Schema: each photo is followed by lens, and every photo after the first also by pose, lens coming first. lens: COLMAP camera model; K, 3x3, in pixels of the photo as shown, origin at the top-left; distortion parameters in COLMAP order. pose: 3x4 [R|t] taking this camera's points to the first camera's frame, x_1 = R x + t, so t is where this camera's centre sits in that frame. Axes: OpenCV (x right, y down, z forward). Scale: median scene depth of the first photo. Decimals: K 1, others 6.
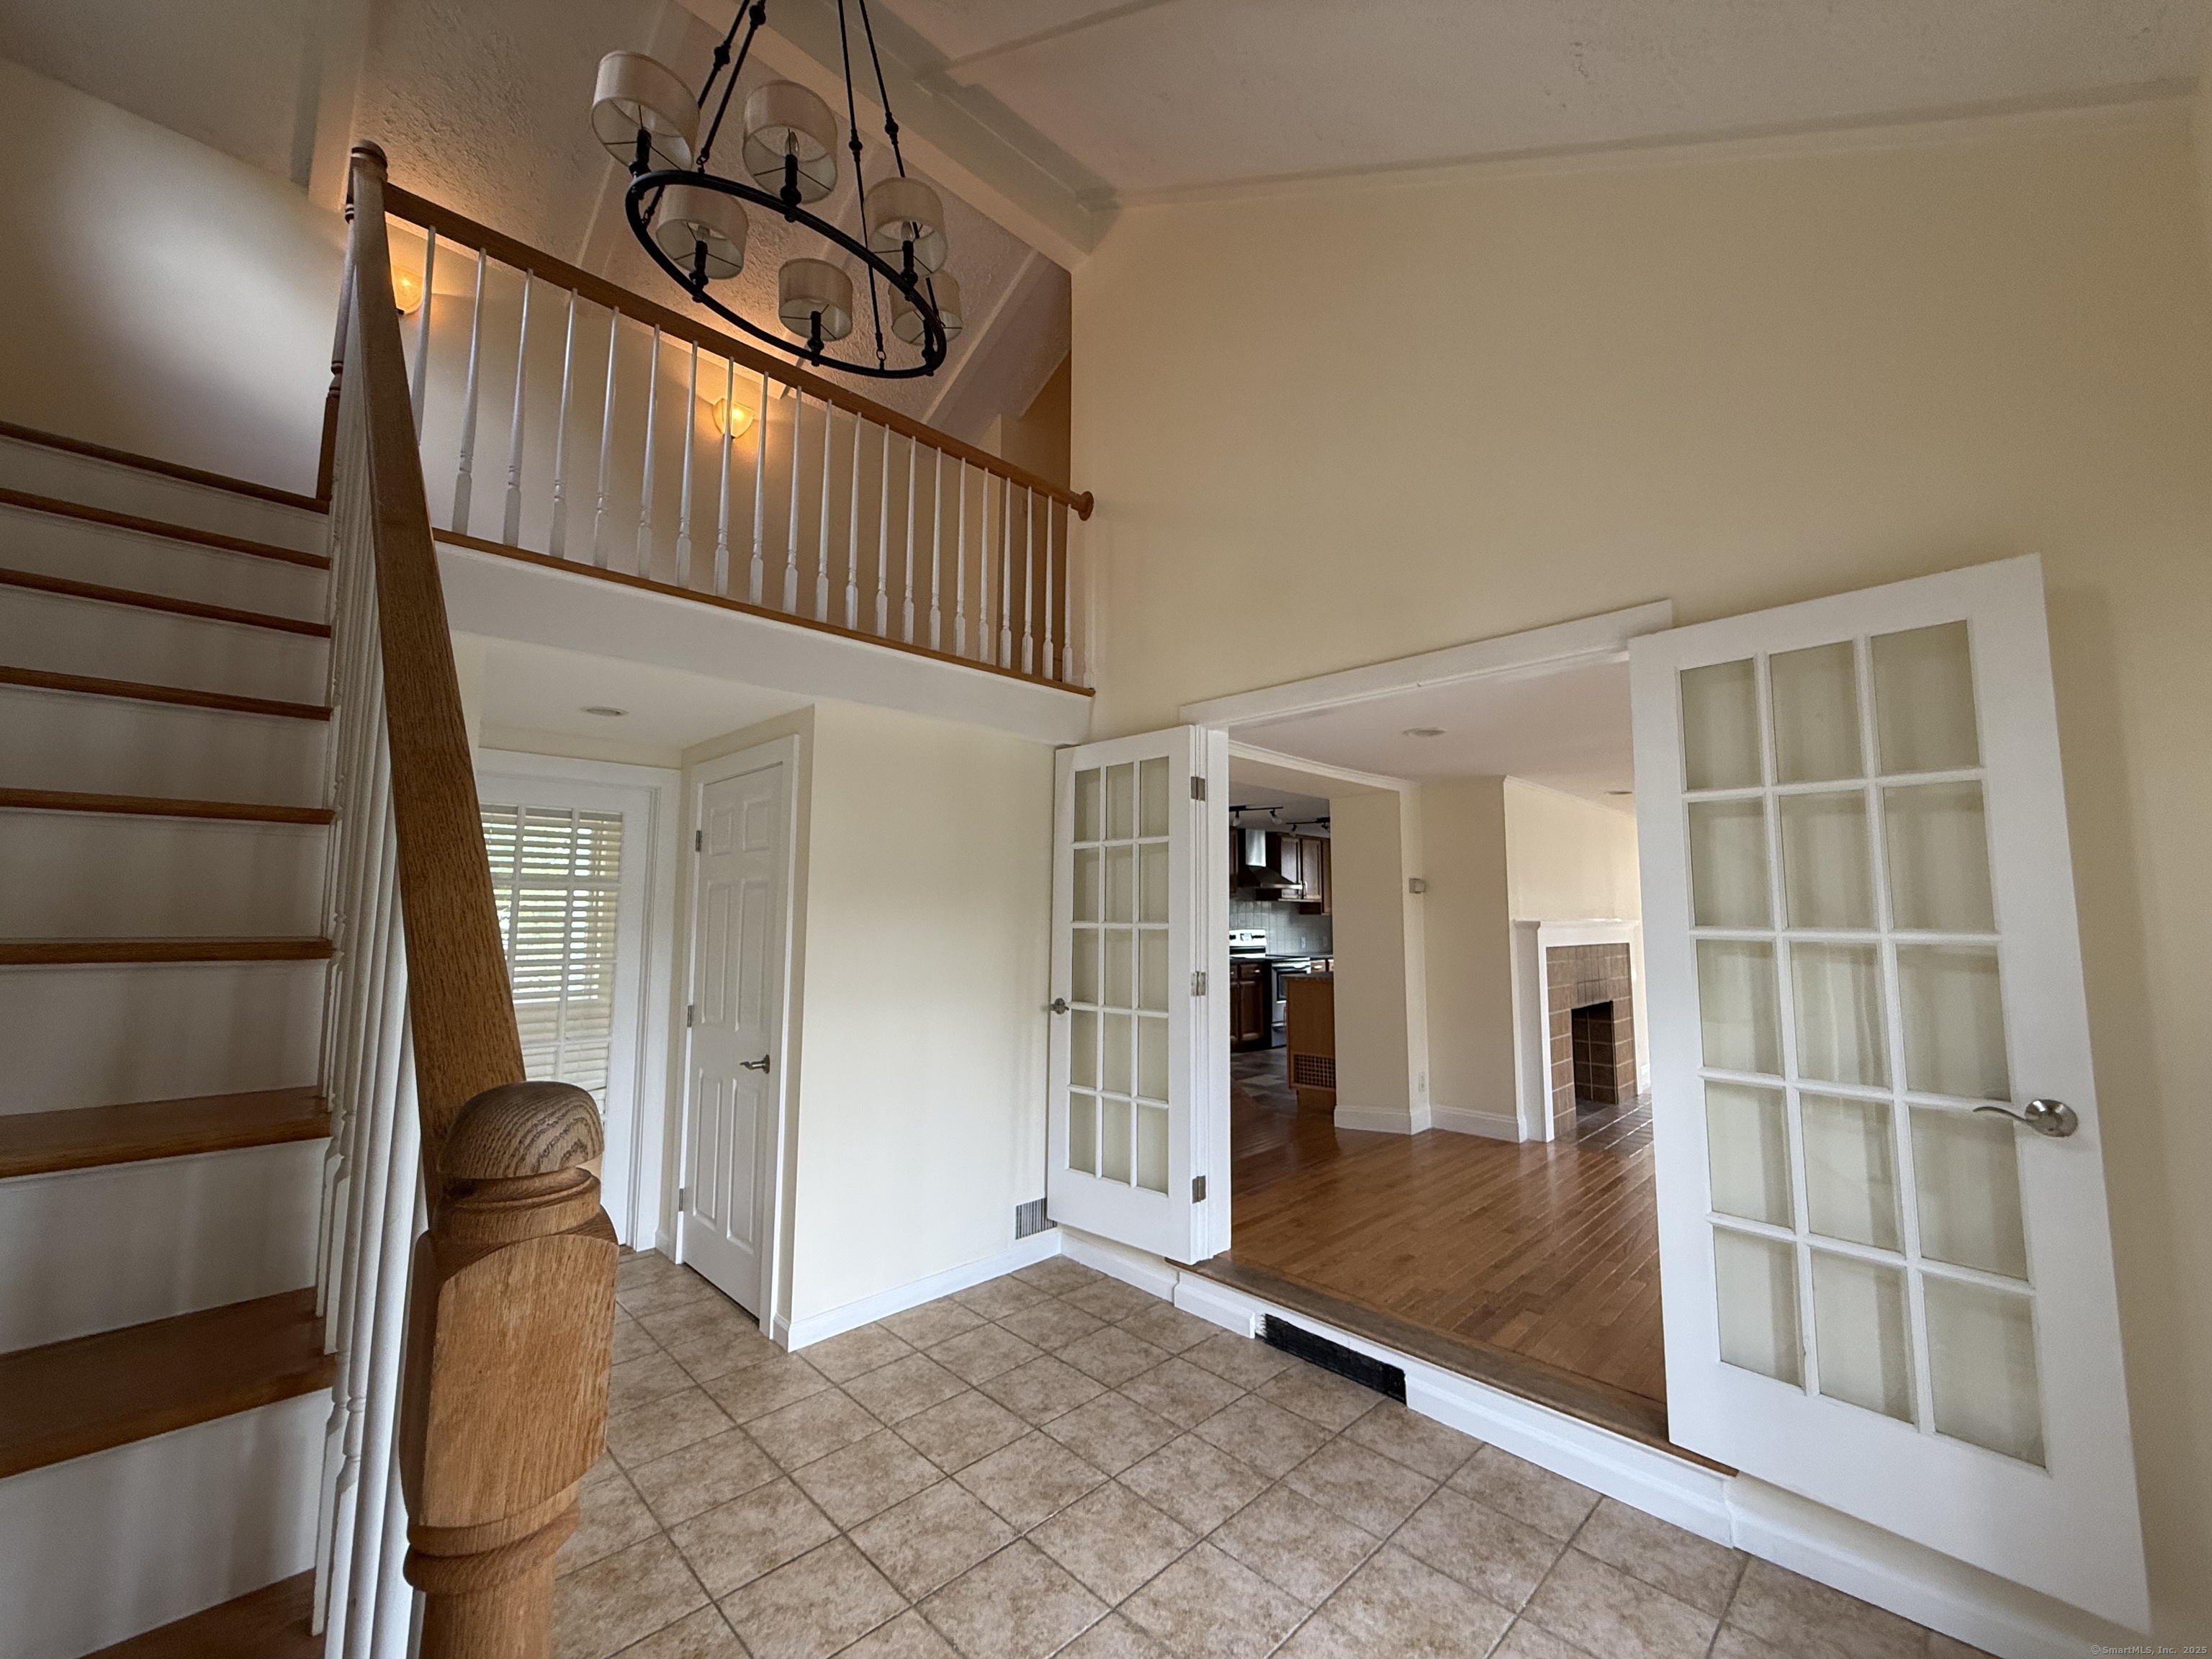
lens RADIAL K [[881.6, 0, 1102.0], [0, 881.6, 829.5], [0, 0, 1]] dist [0.000455, 0.000433]
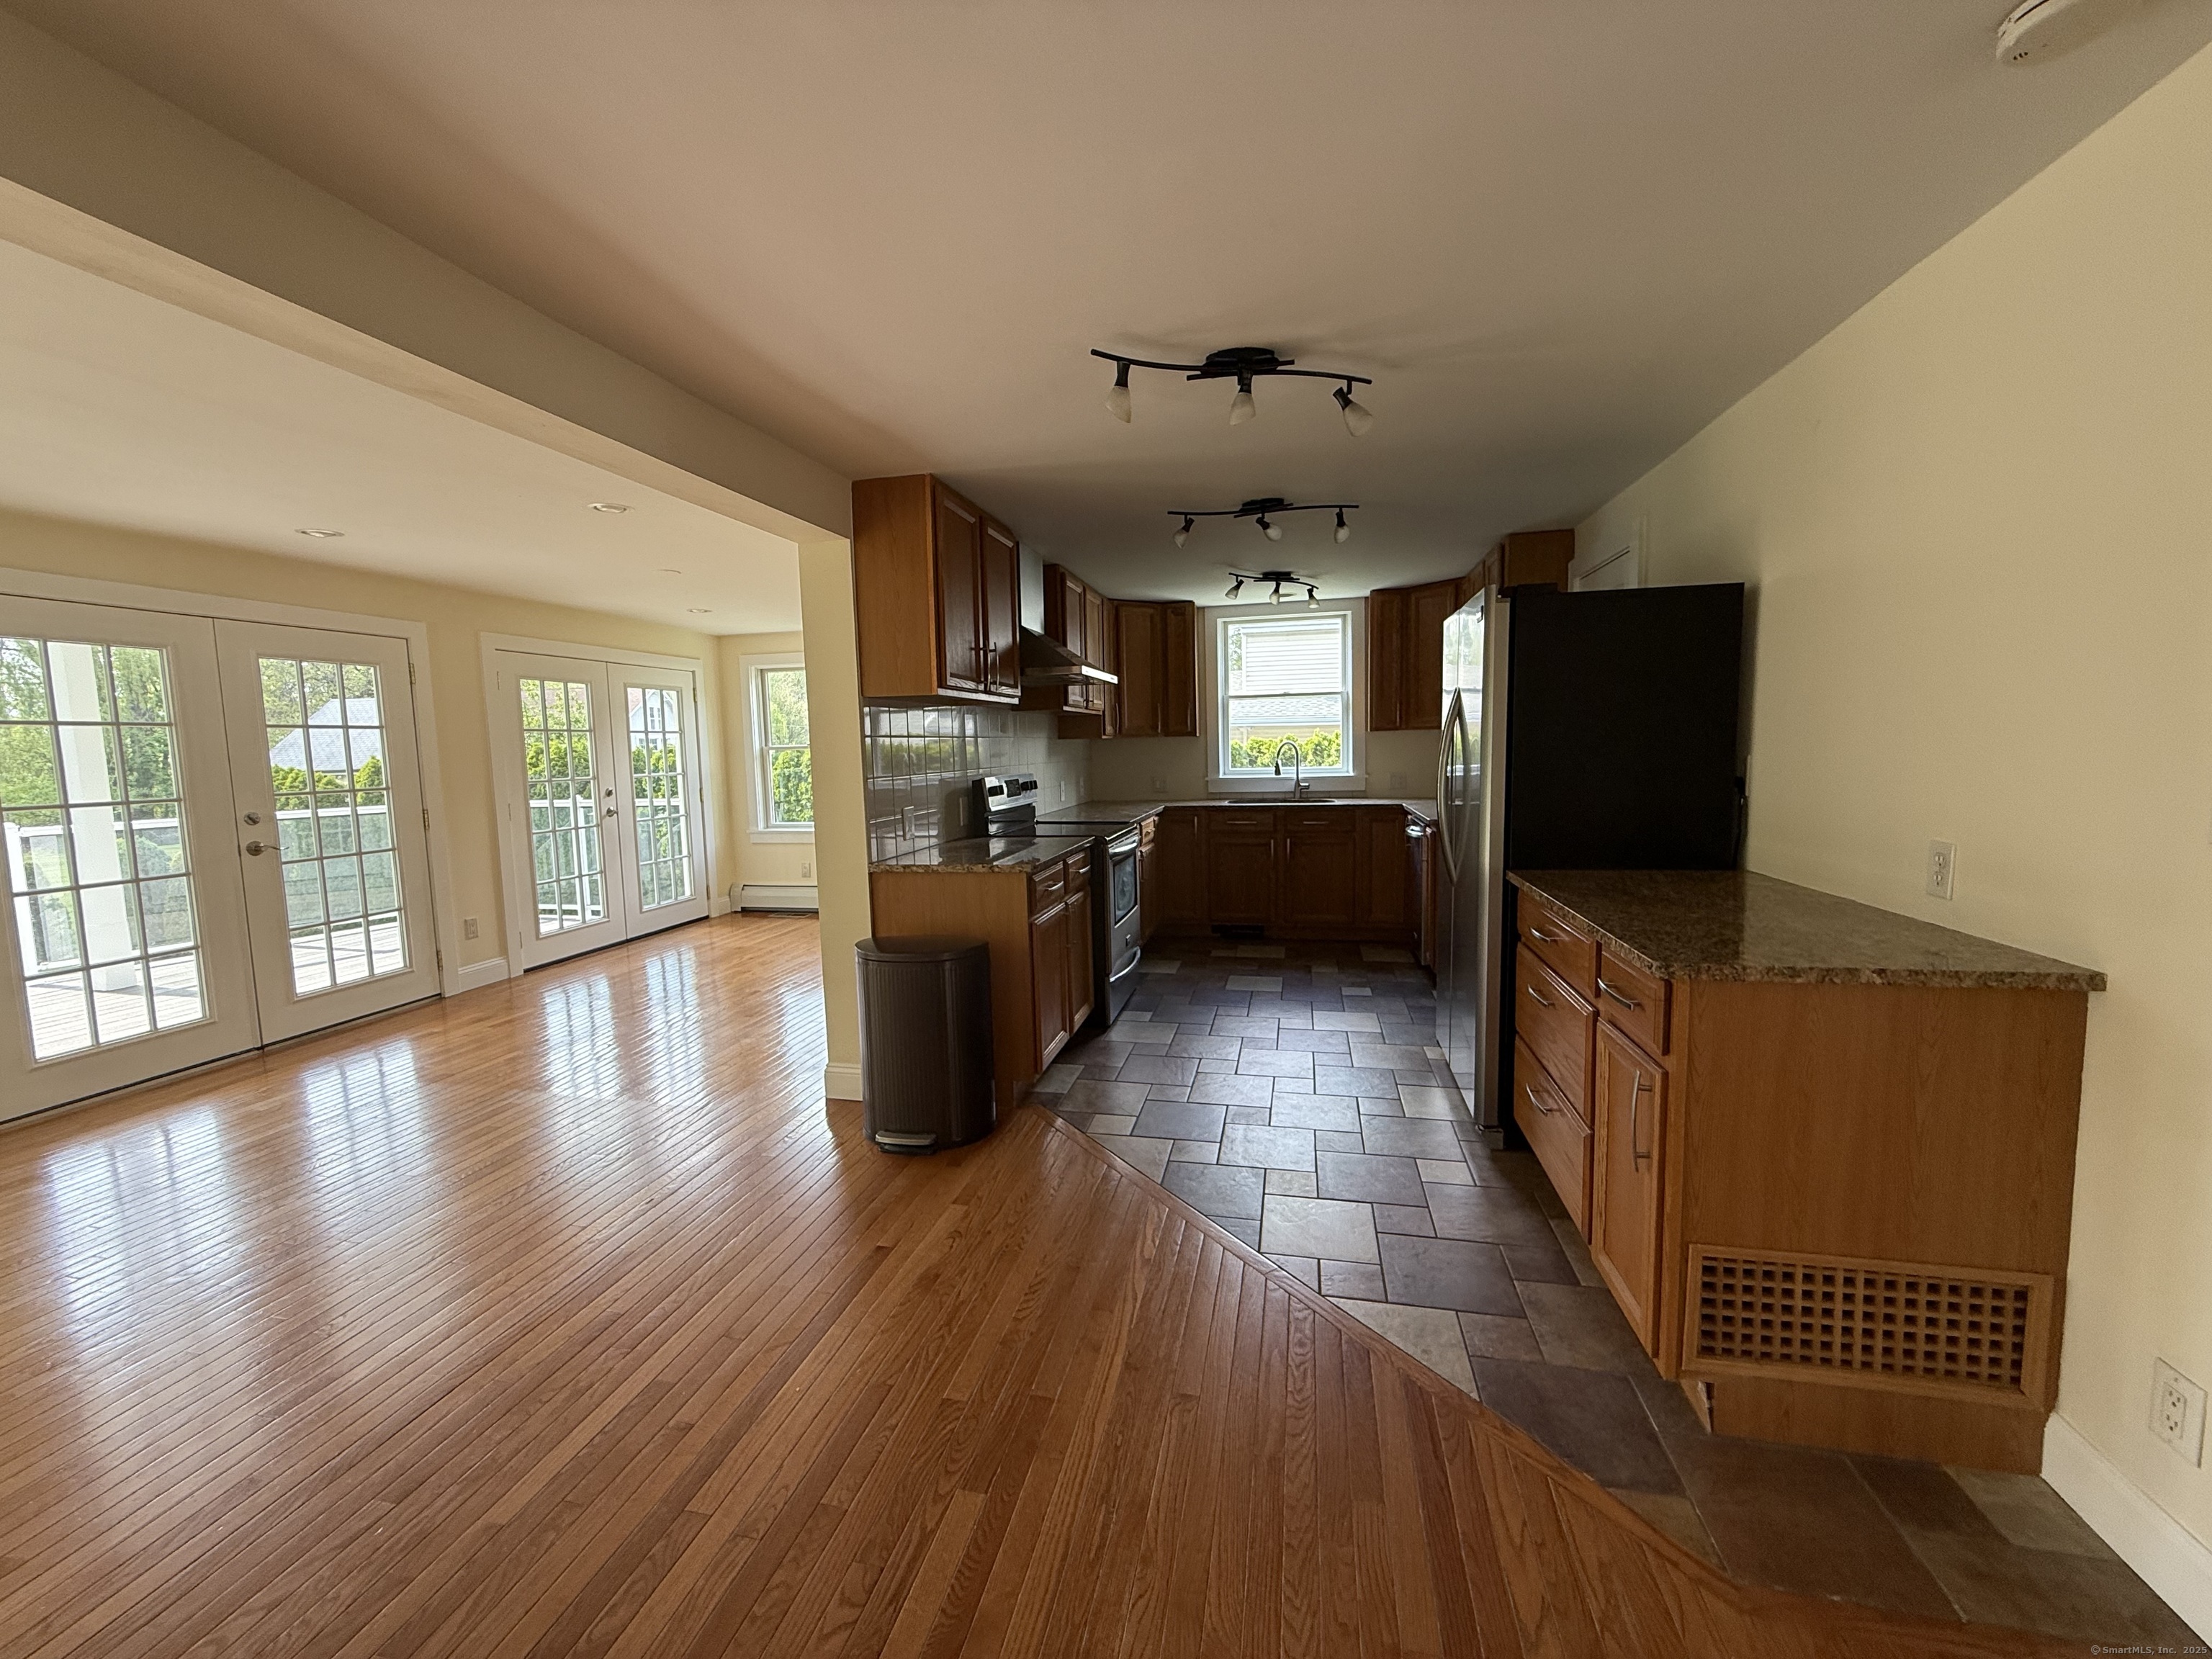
lens RADIAL K [[881.6, 0, 1098.2], [0, 881.6, 828.3], [0, 0, 1]] dist [0.000455, 0.000433]
pose [[0.854022, -0.074296, 0.514905, -0.117123], [-0.023037, 0.983378, 0.180102, 0.184439], [-0.519727, -0.165673, 0.838115, 1.843639]]
